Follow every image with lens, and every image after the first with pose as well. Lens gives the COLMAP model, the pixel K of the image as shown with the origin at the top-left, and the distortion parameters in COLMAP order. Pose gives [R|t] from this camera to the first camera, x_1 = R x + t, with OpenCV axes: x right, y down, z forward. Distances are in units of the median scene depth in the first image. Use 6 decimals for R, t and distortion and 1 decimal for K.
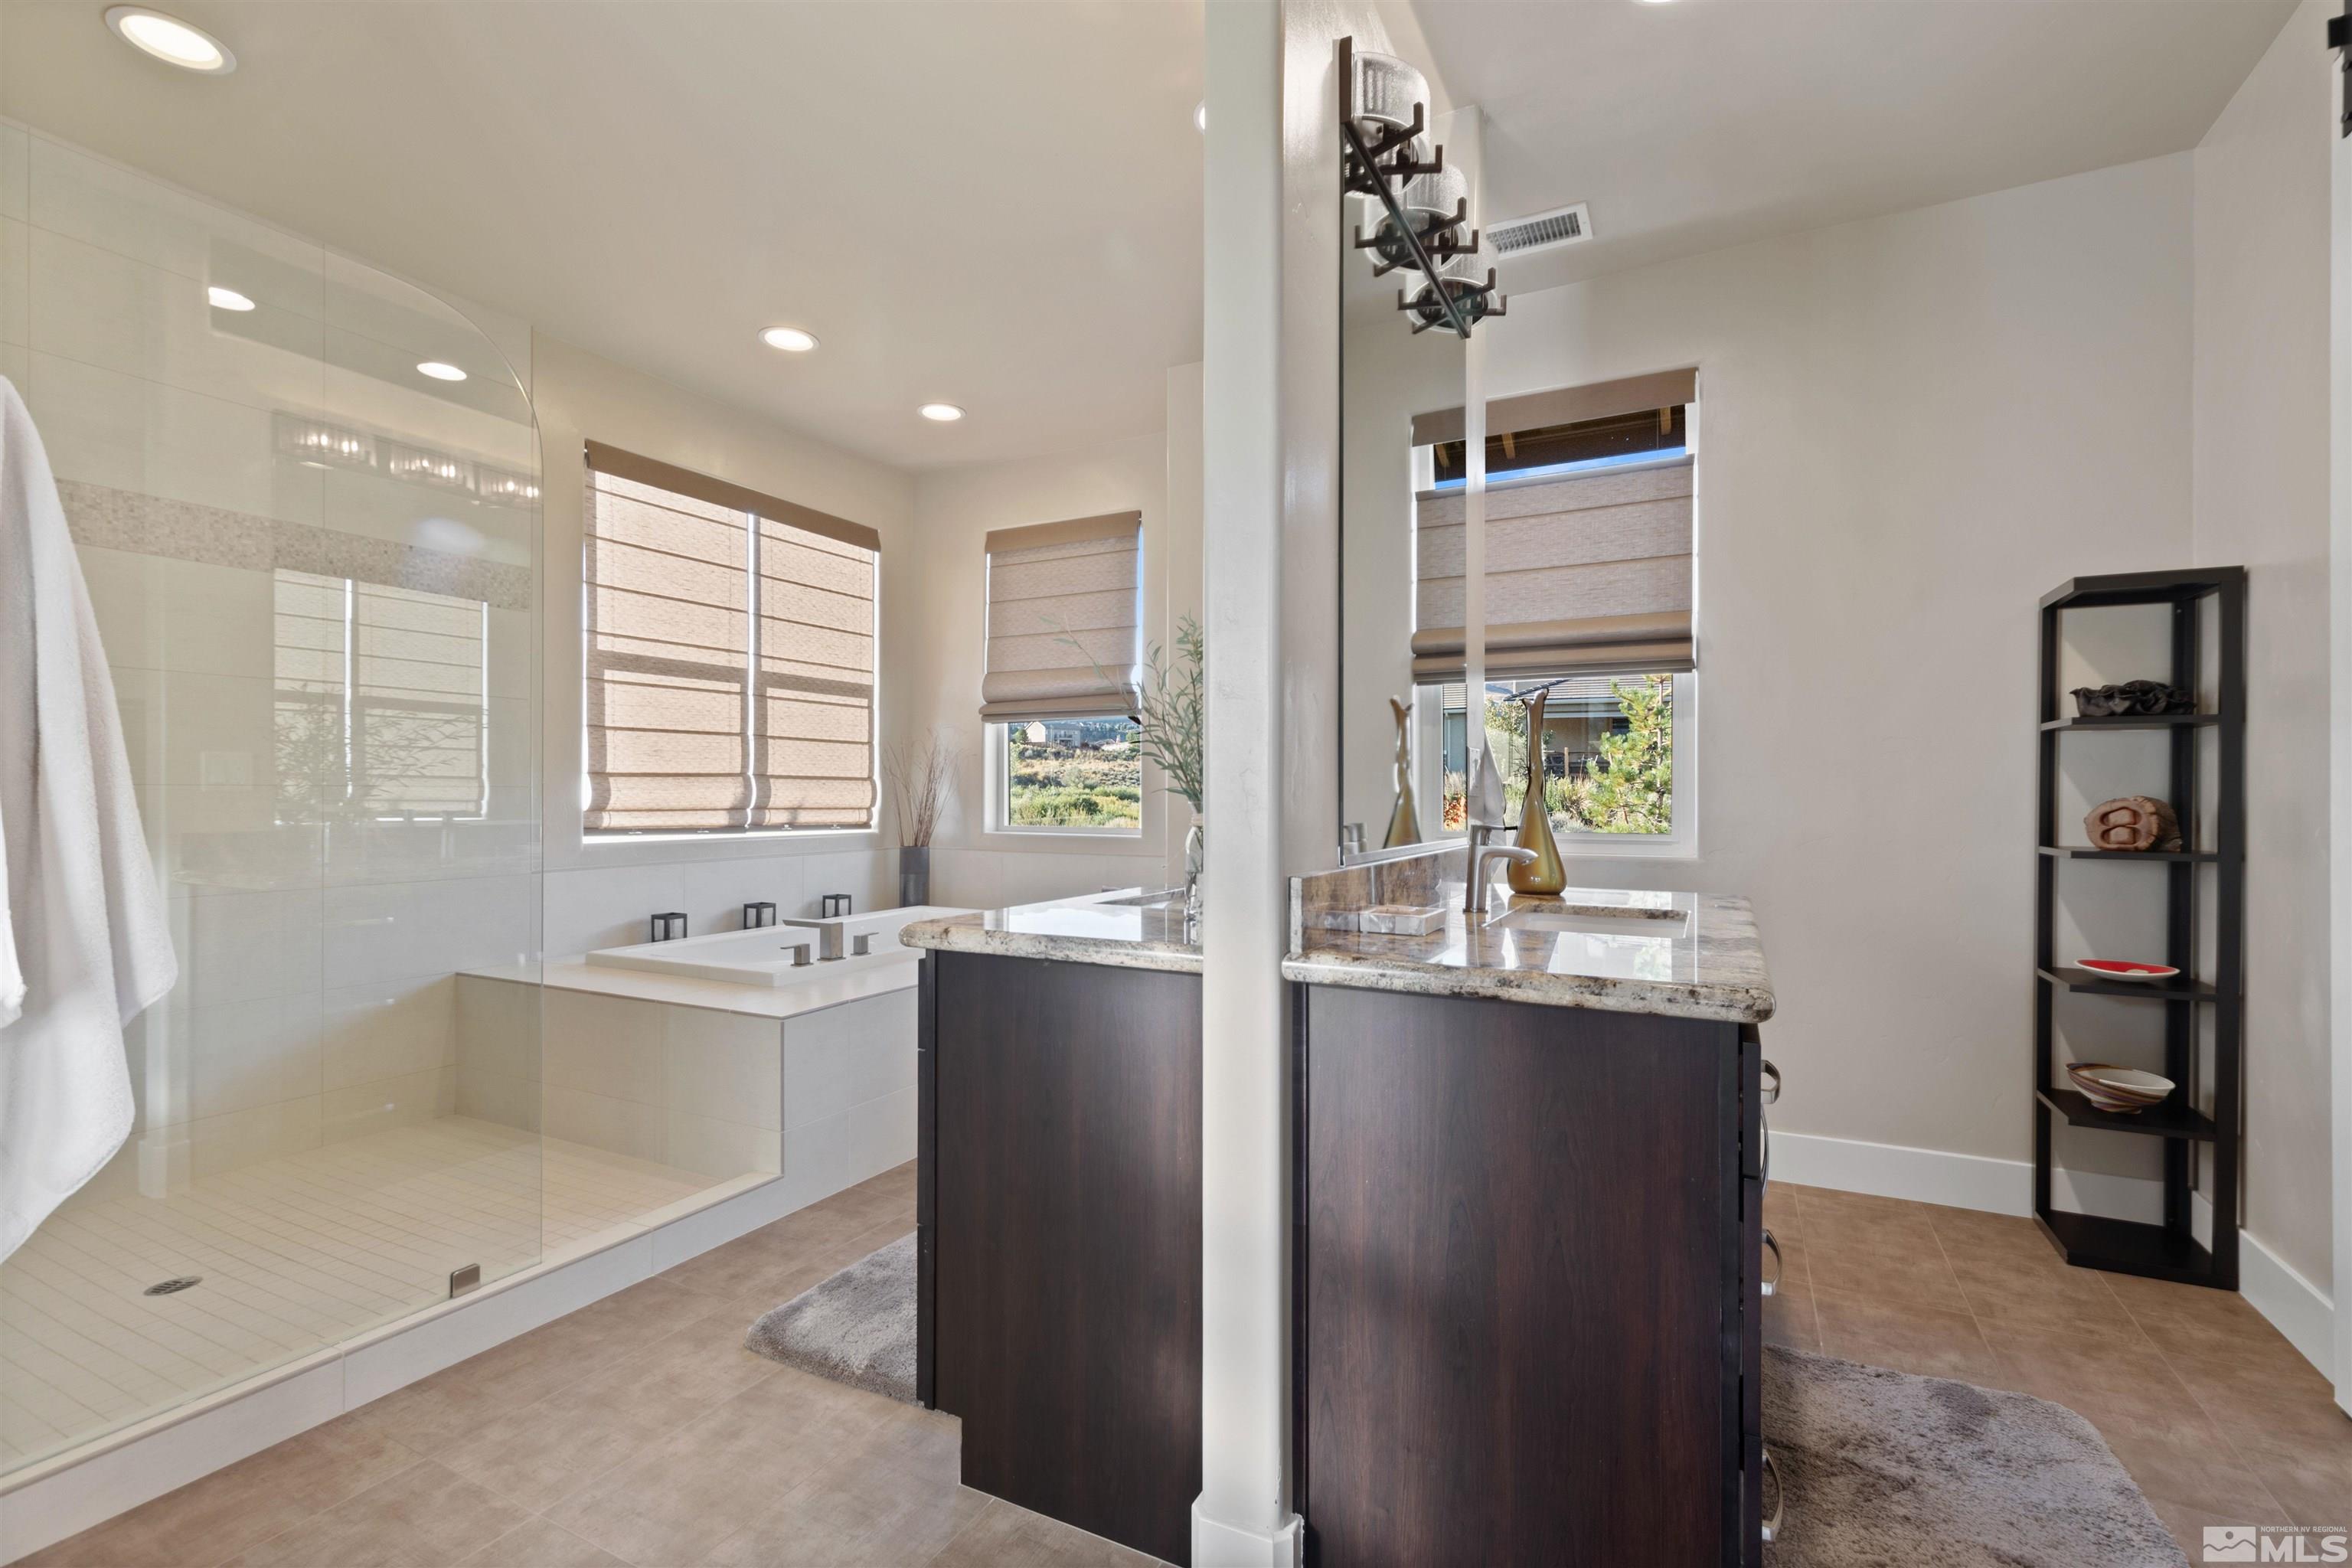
lens RADIAL K [[1038.3, 0, 1181.6], [0, 1038.3, 799.8], [0, 0, 1]] dist [0.007111, -0.001012]
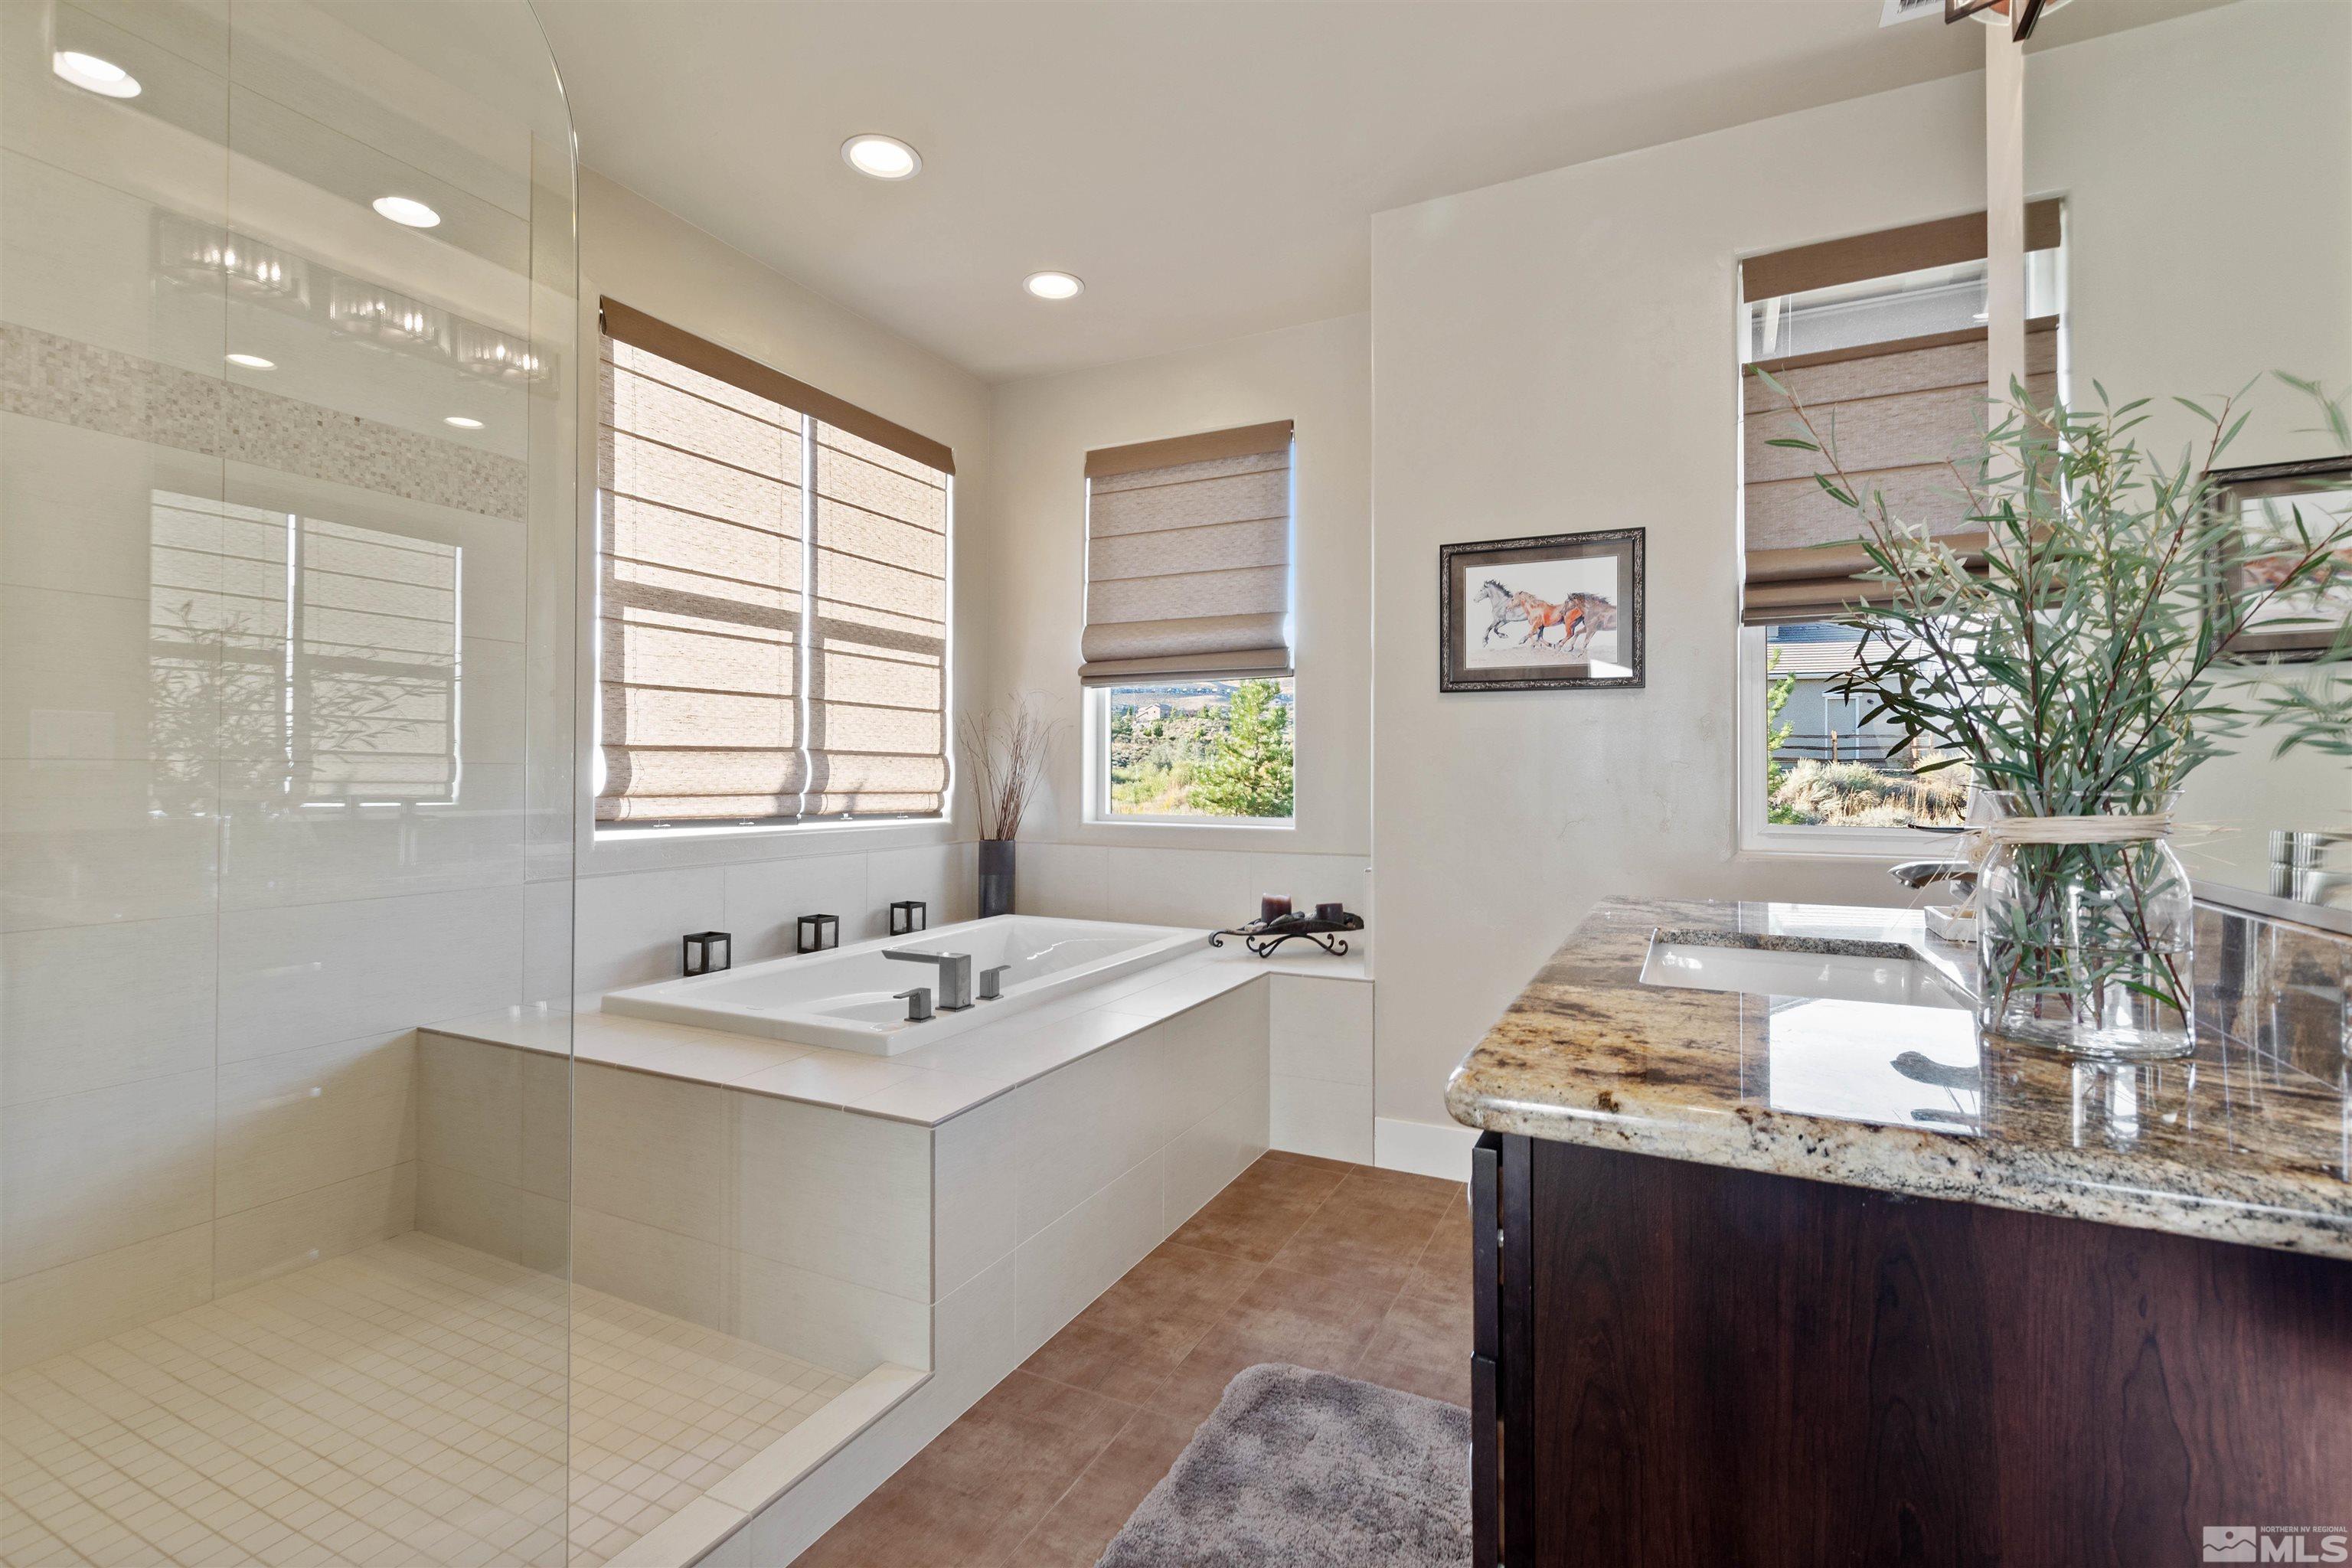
lens RADIAL K [[1038.3, 0, 1174.5], [0, 1038.3, 771.0], [0, 0, 1]] dist [0.007111, -0.001012]
pose [[0.999861, 0.001668, 0.016573, -0.155058], [-0.001496, 0.999945, -0.010379, -0.000405], [-0.016589, 0.010353, 0.999809, 0.224724]]
